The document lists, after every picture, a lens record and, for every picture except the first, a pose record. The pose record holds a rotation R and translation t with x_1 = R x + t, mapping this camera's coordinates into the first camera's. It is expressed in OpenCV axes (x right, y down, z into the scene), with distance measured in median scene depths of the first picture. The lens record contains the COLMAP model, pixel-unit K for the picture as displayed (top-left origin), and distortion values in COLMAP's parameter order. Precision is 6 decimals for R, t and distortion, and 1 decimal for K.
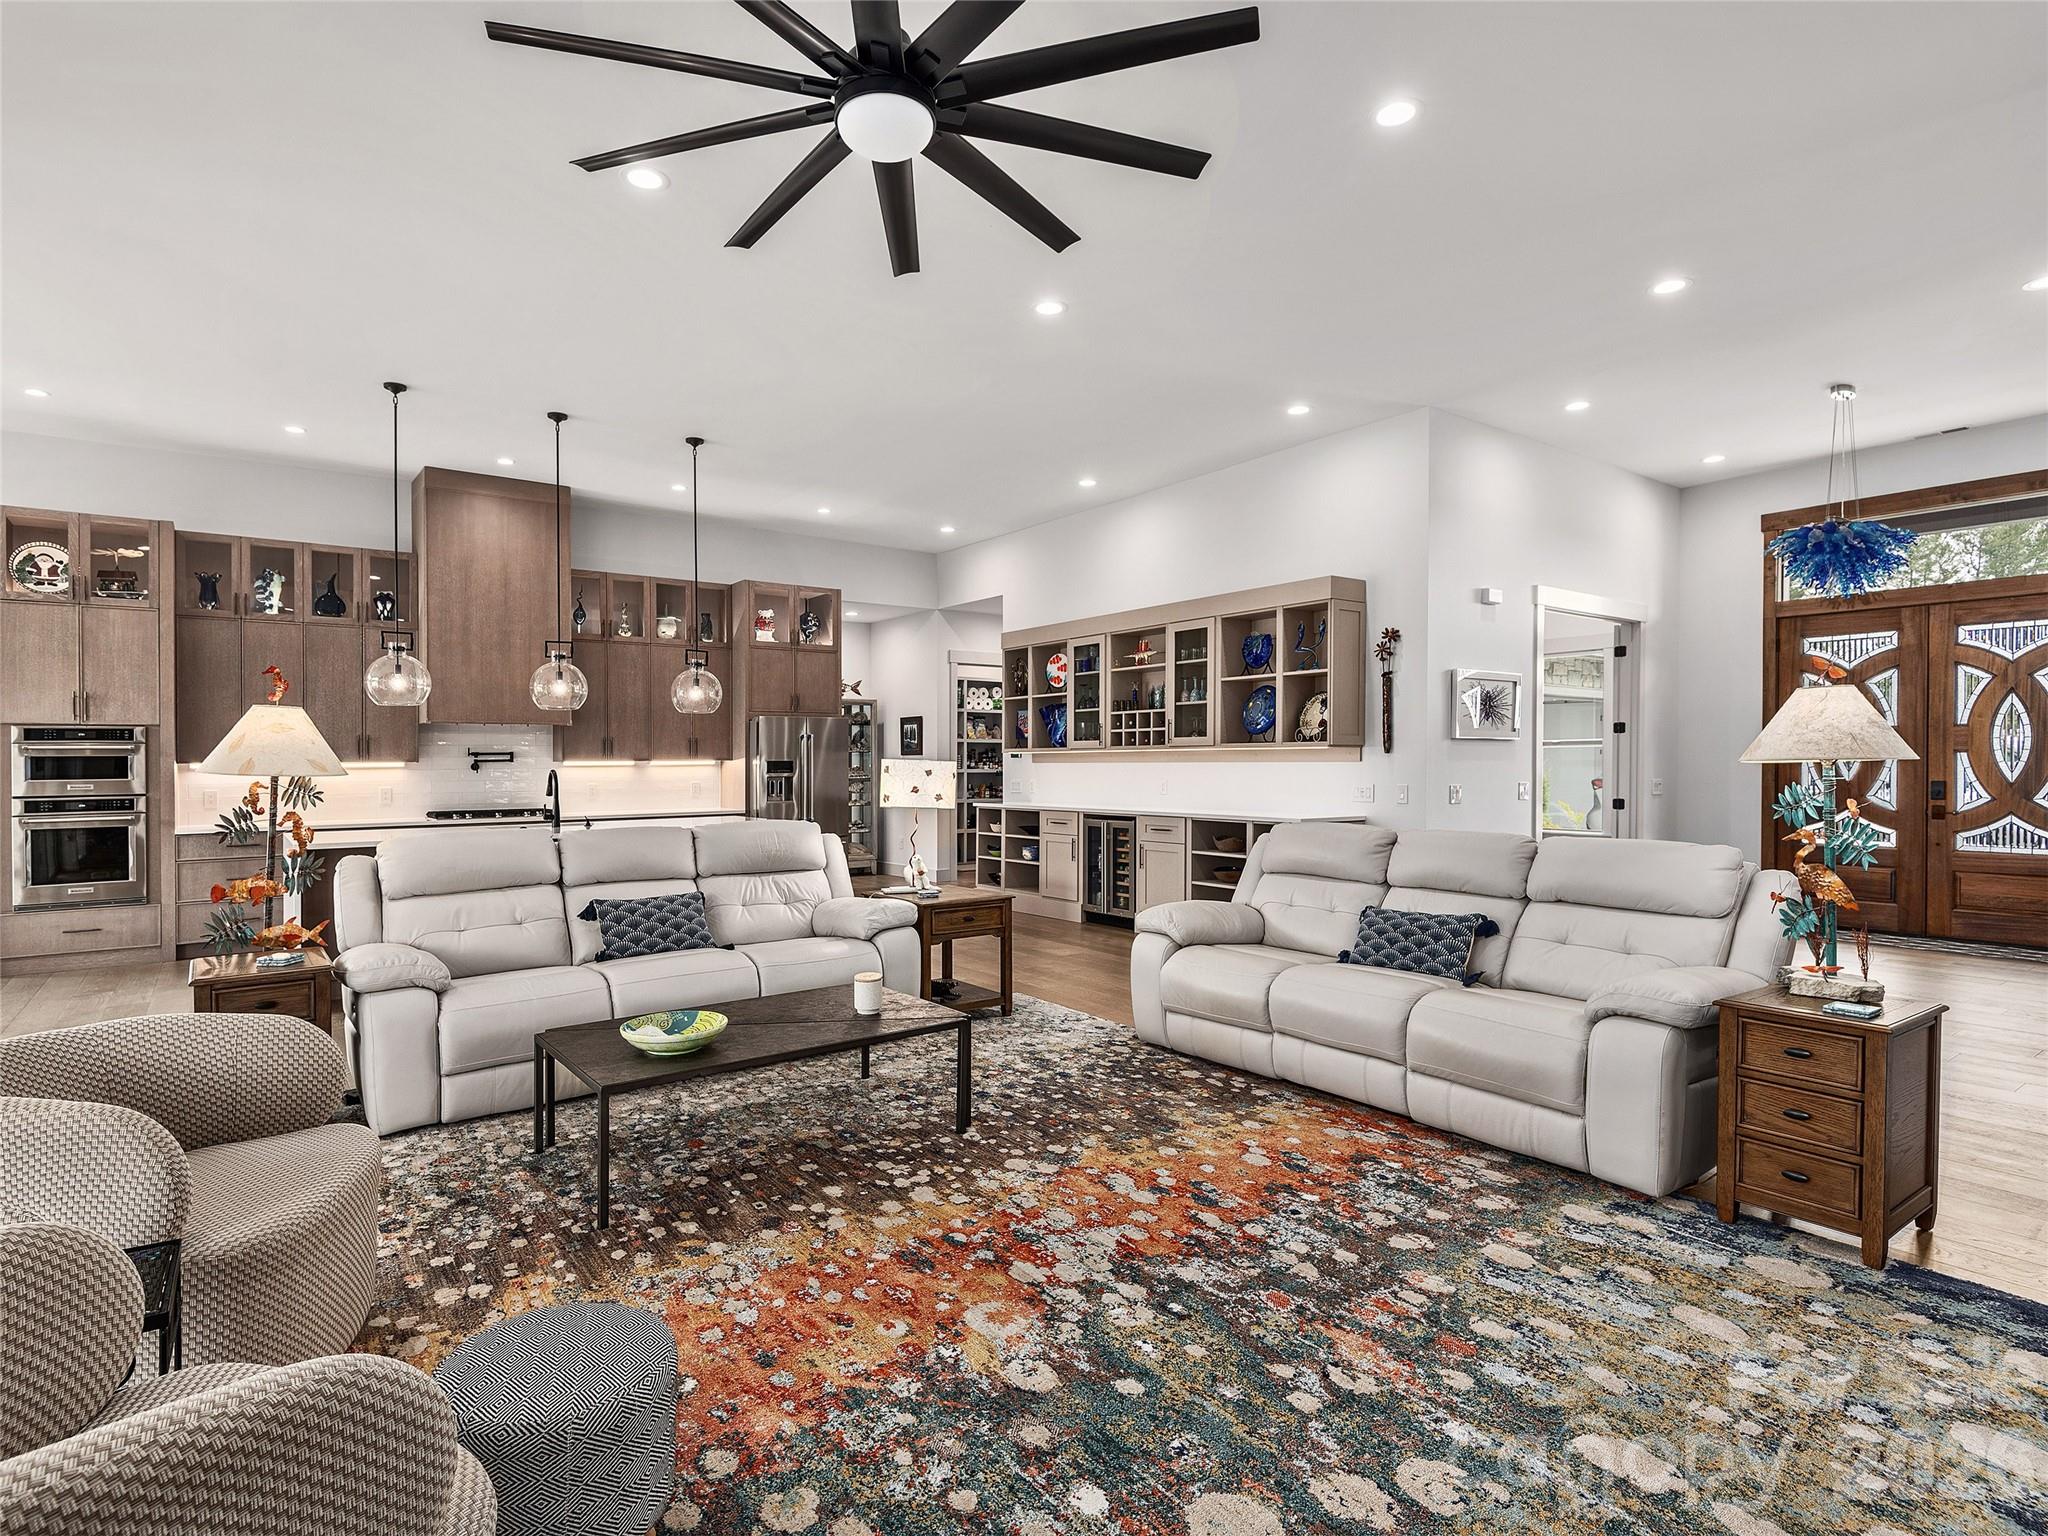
lens RADIAL K [[1050.9, 0, 986.7], [0, 1050.9, 771.1], [0, 0, 1]] dist [0.013904, -0.003933]
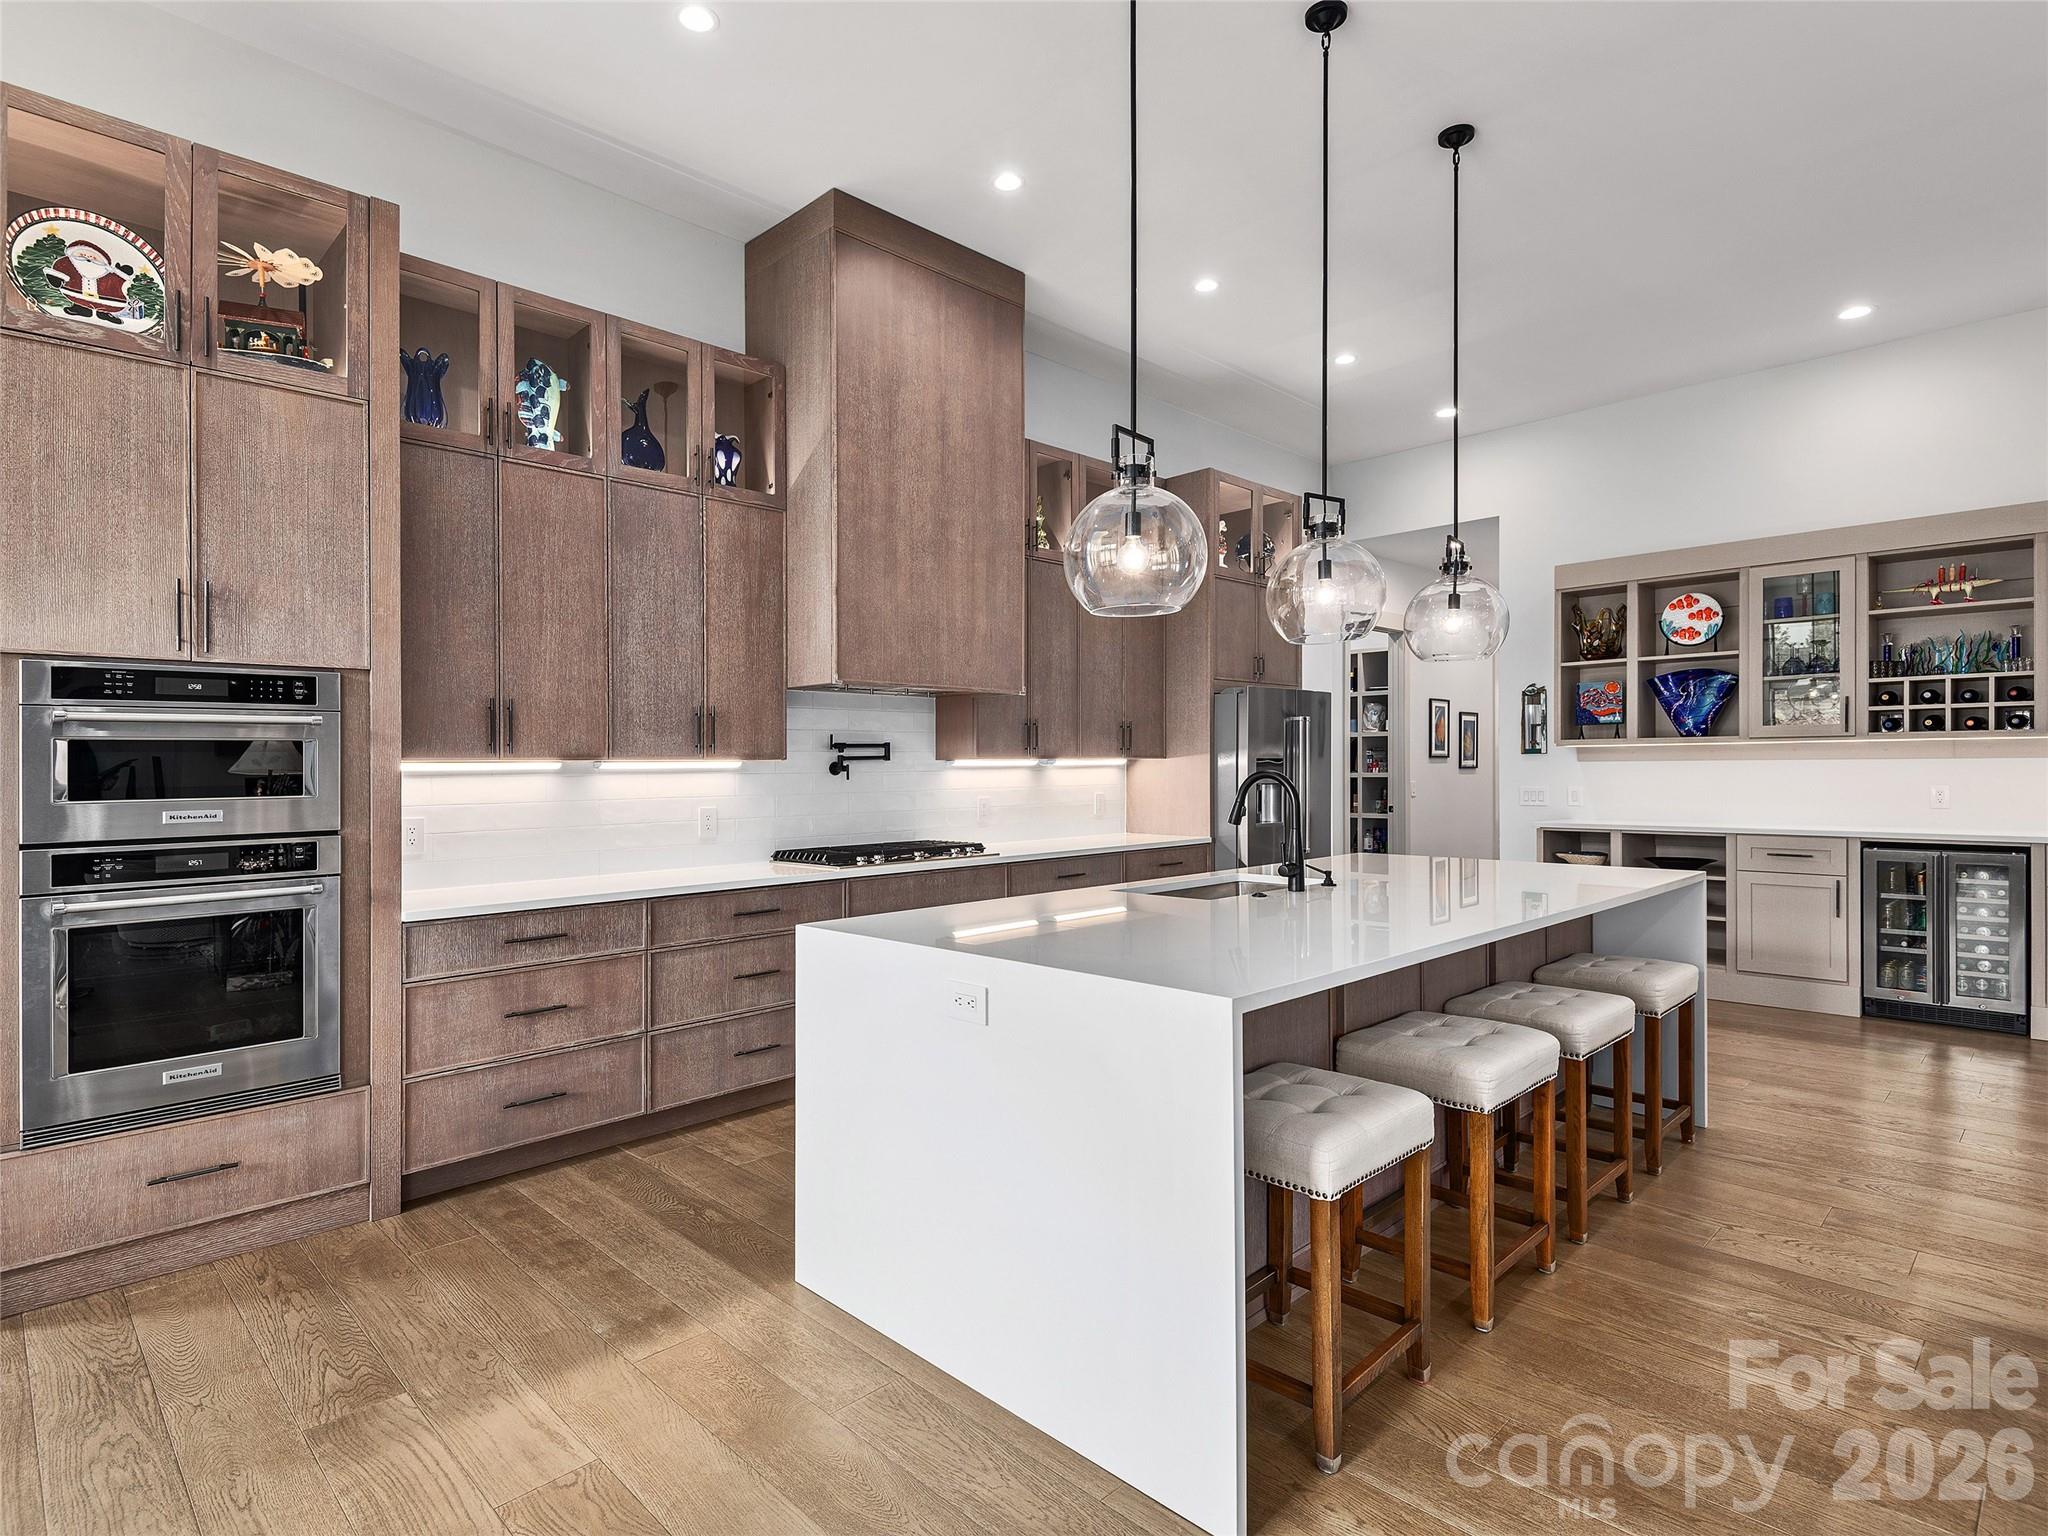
lens RADIAL K [[1050.9, 0, 1029.6], [0, 1050.9, 766.4], [0, 0, 1]] dist [0.013904, -0.003933]
pose [[0.989998, -0.001934, 0.141065, -0.570439], [0.003345, 0.999947, -0.009766, 0.000923], [-0.141039, 0.010140, 0.989952, 0.530972]]
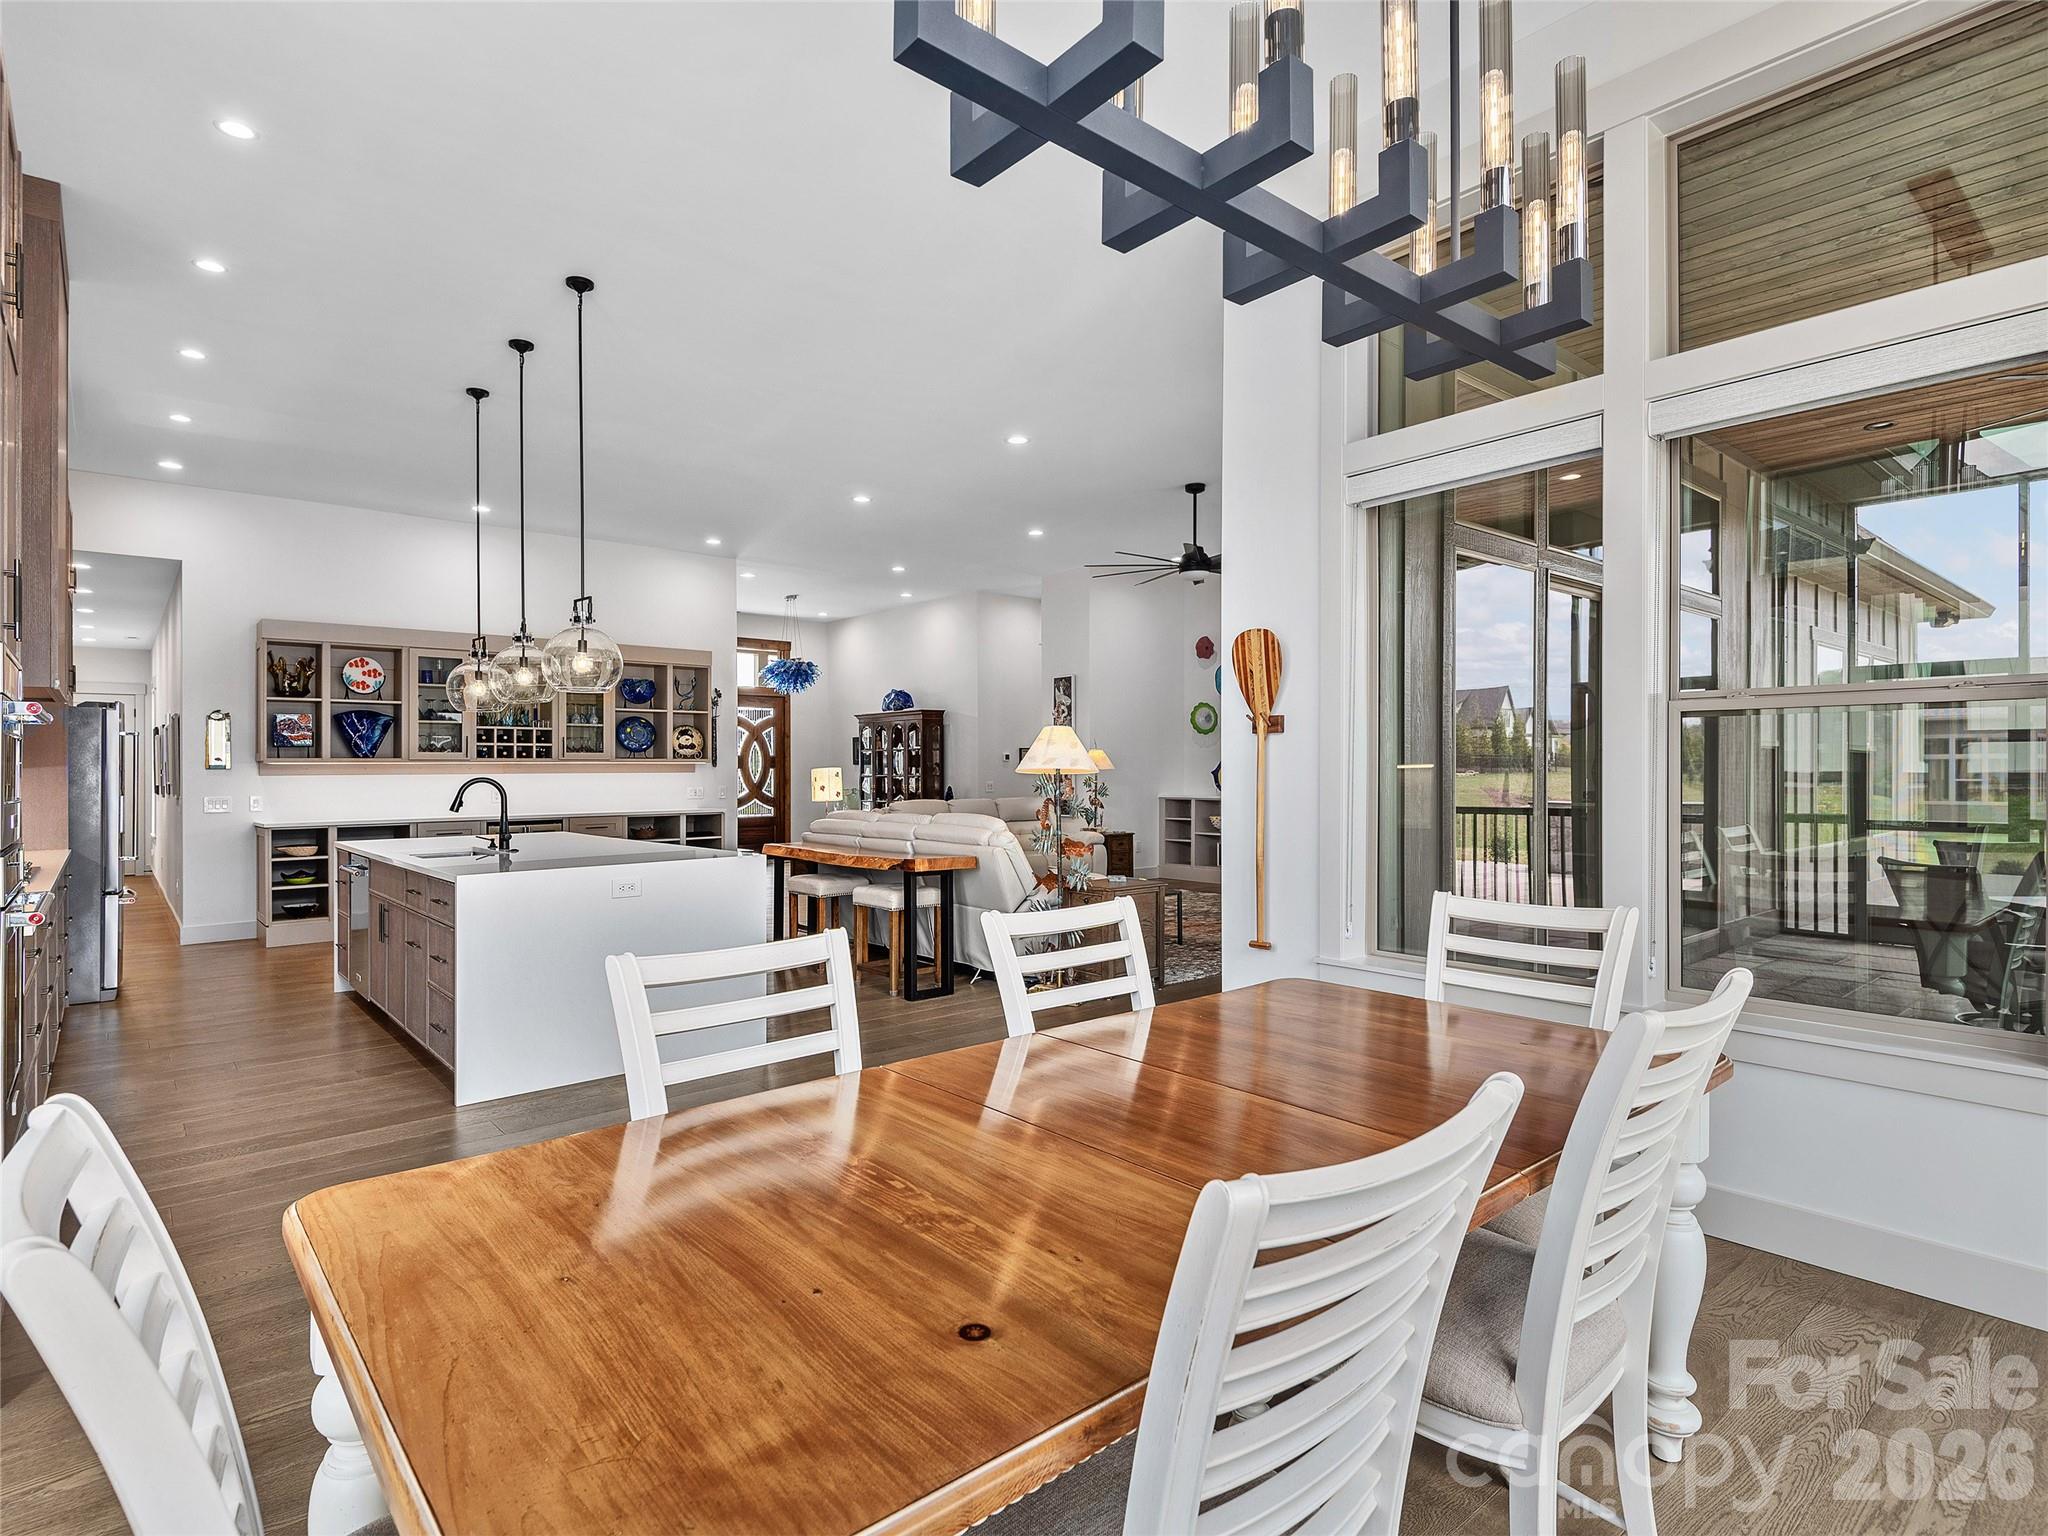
lens RADIAL K [[1050.9, 0, 1024.8], [0, 1050.9, 770.4], [0, 0, 1]] dist [0.013904, -0.003933]
pose [[-0.073427, 0.001487, 0.997299, -1.198364], [0.014349, 0.999897, -0.000435, -0.003912], [-0.997197, 0.014279, -0.073441, 0.632447]]
